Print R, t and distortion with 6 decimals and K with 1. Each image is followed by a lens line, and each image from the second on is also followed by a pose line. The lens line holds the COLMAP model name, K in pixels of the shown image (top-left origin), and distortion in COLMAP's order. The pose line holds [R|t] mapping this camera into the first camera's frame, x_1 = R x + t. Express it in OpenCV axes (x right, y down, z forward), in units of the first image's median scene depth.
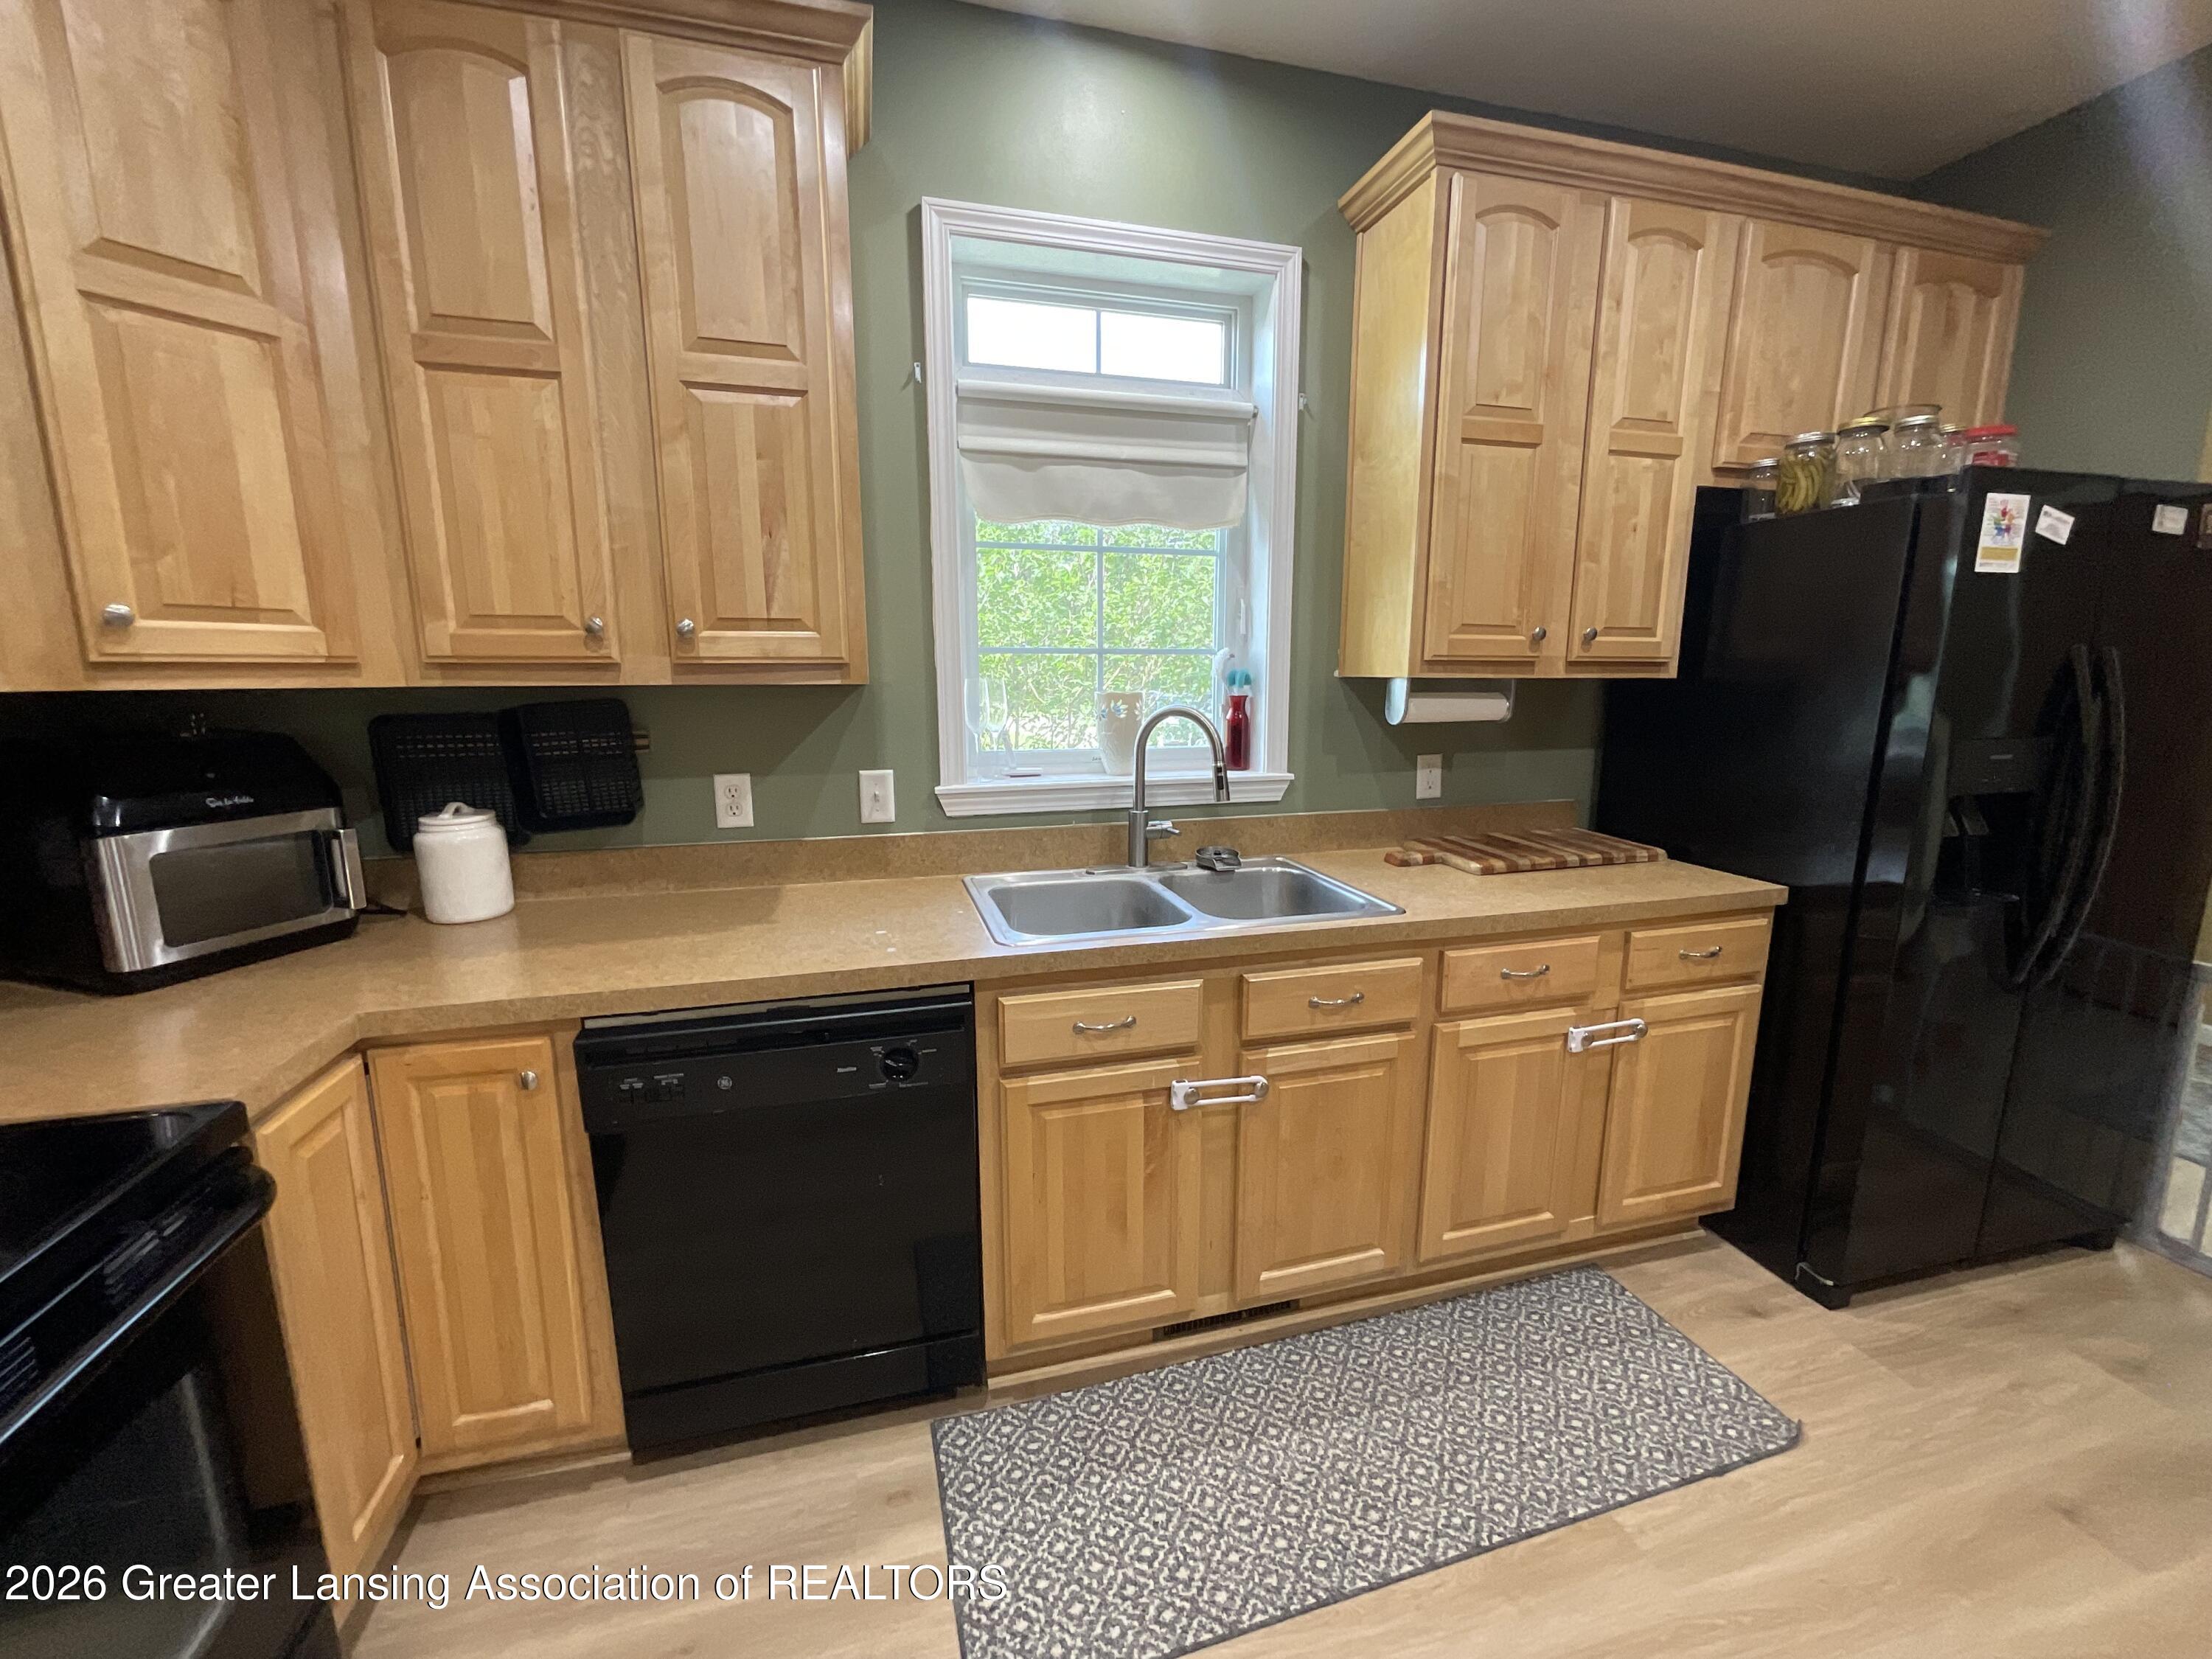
lens RADIAL K [[899.2, 0, 1102.4], [0, 899.2, 833.6], [0, 0, 1]] dist [0.000483, 0.000795]
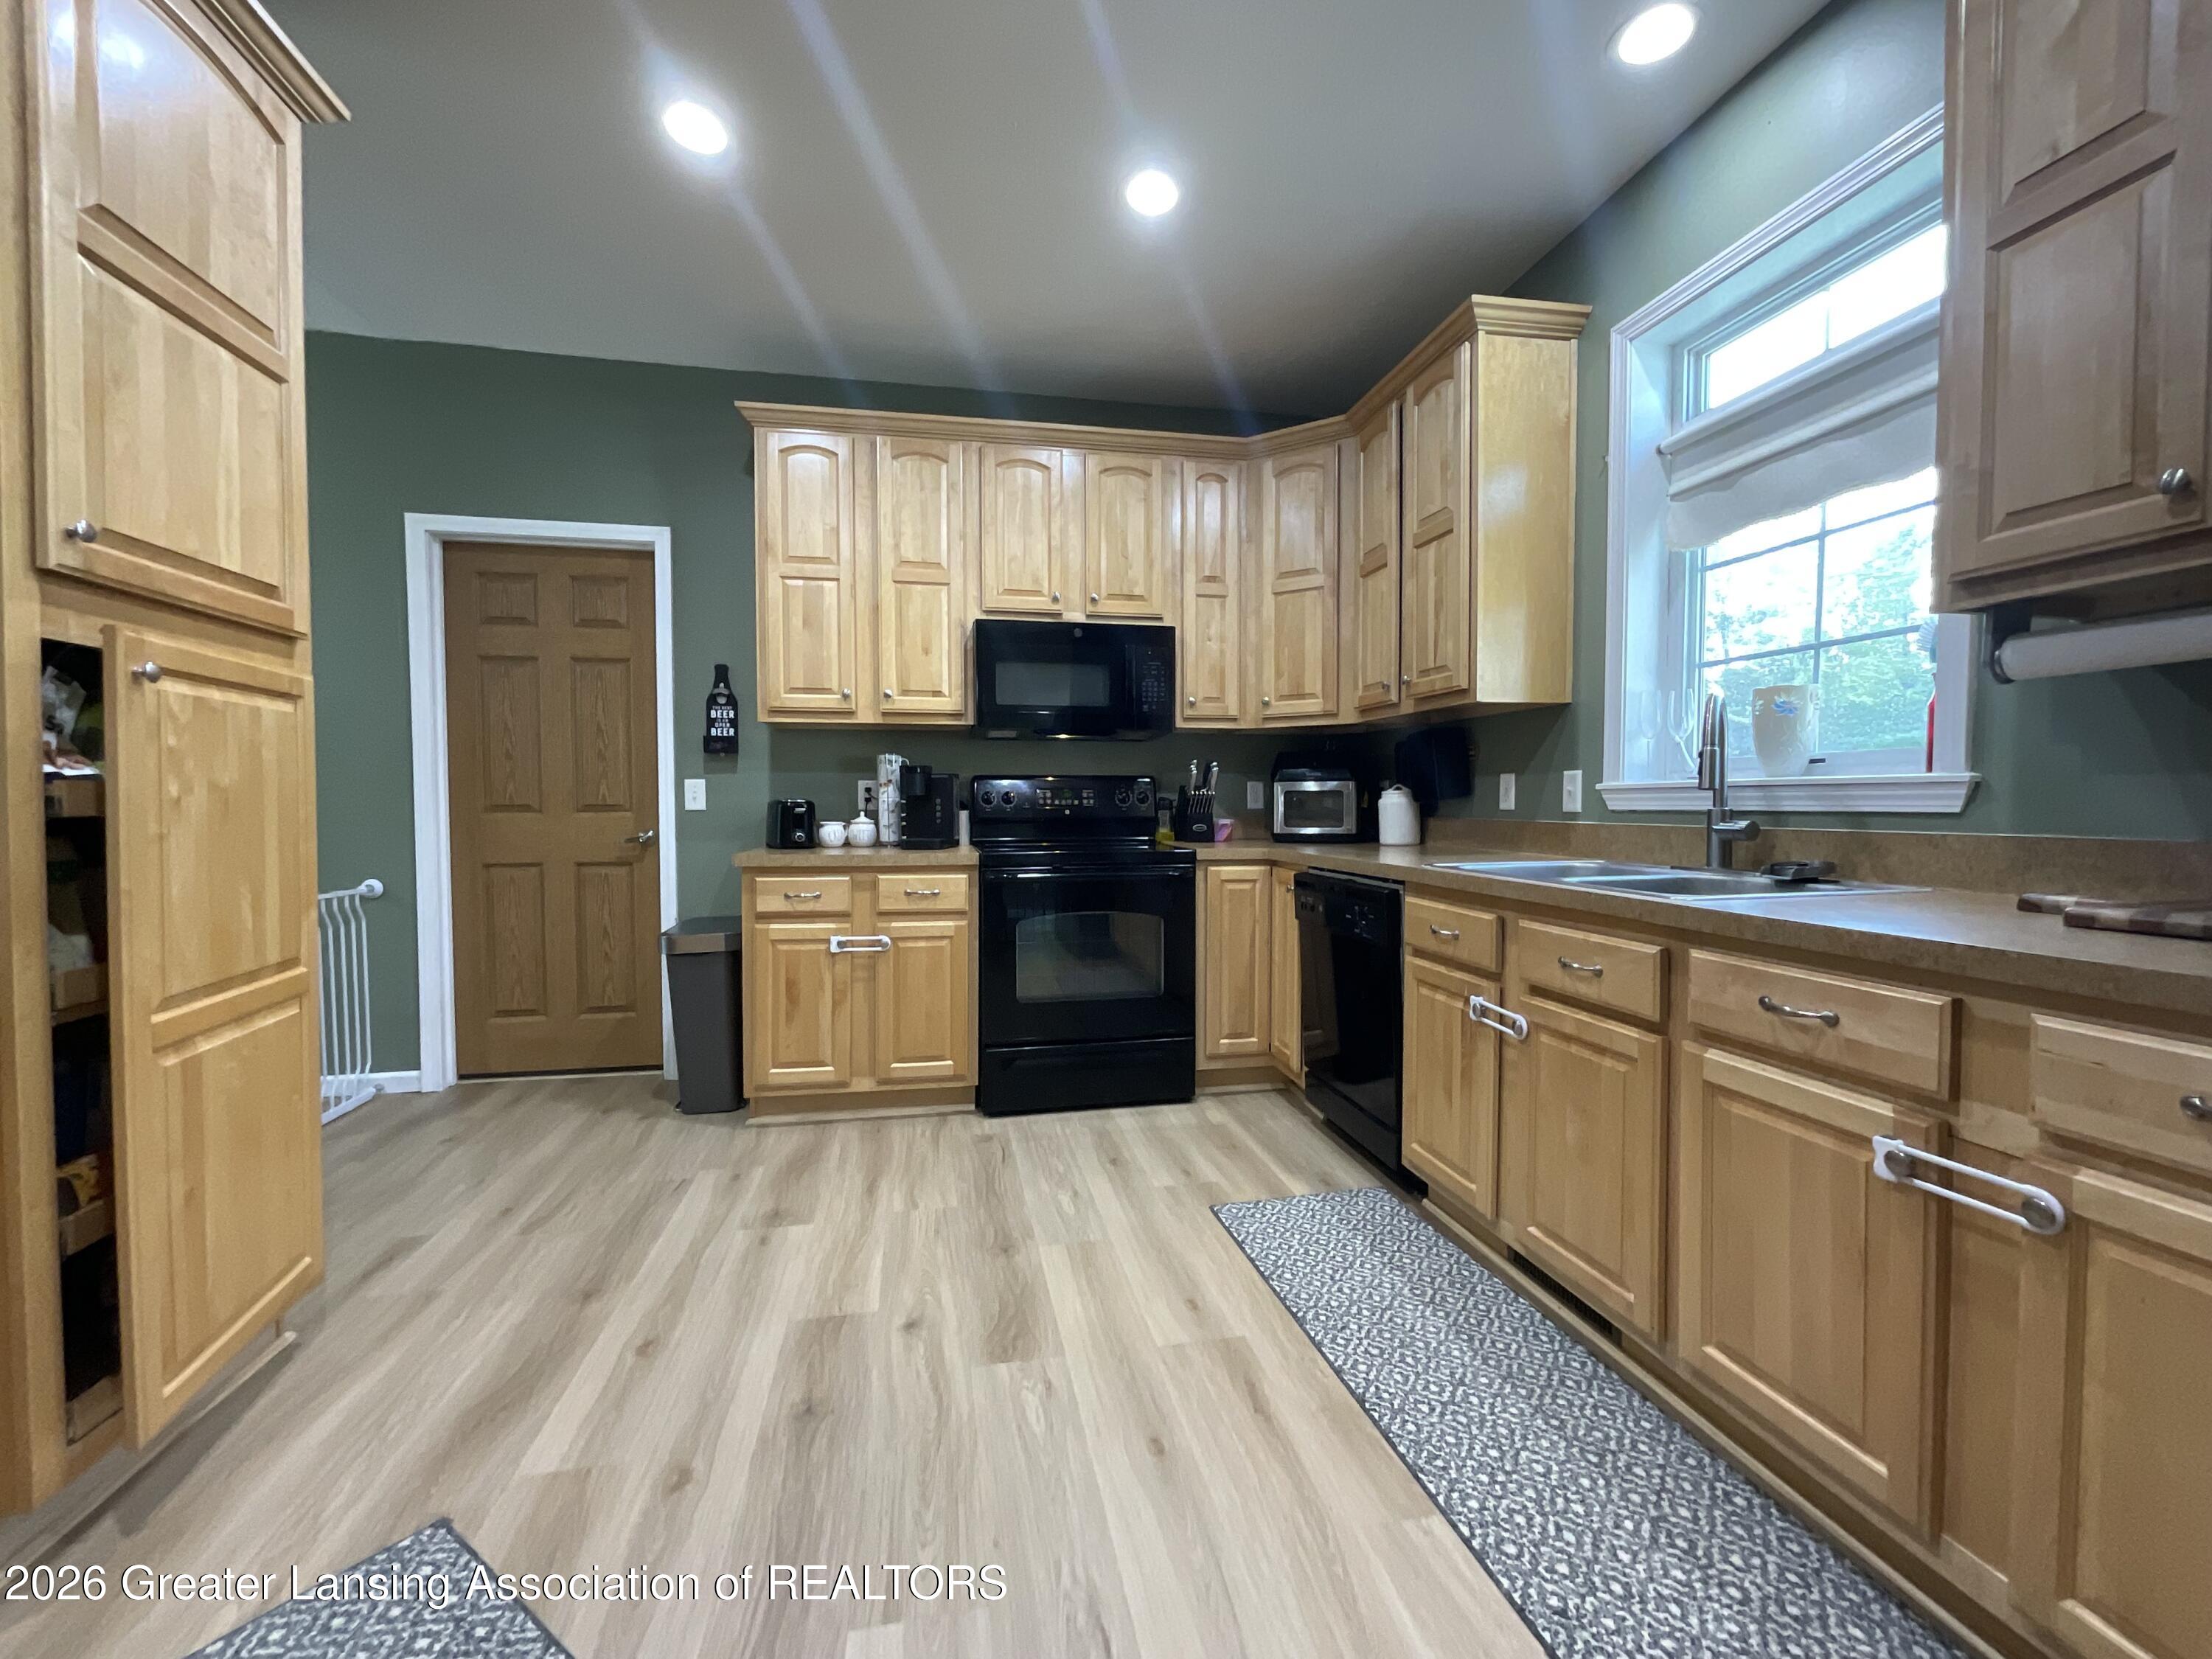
lens RADIAL K [[903.5, 0, 1106.0], [0, 903.5, 829.5], [0, 0, 1]] dist [-0.013457, 0.006839]
pose [[-0.071384, 0.034156, -0.996864, 1.215367], [-0.177435, 0.983039, 0.046388, 0.079641], [0.981540, 0.180190, -0.064112, 0.501774]]
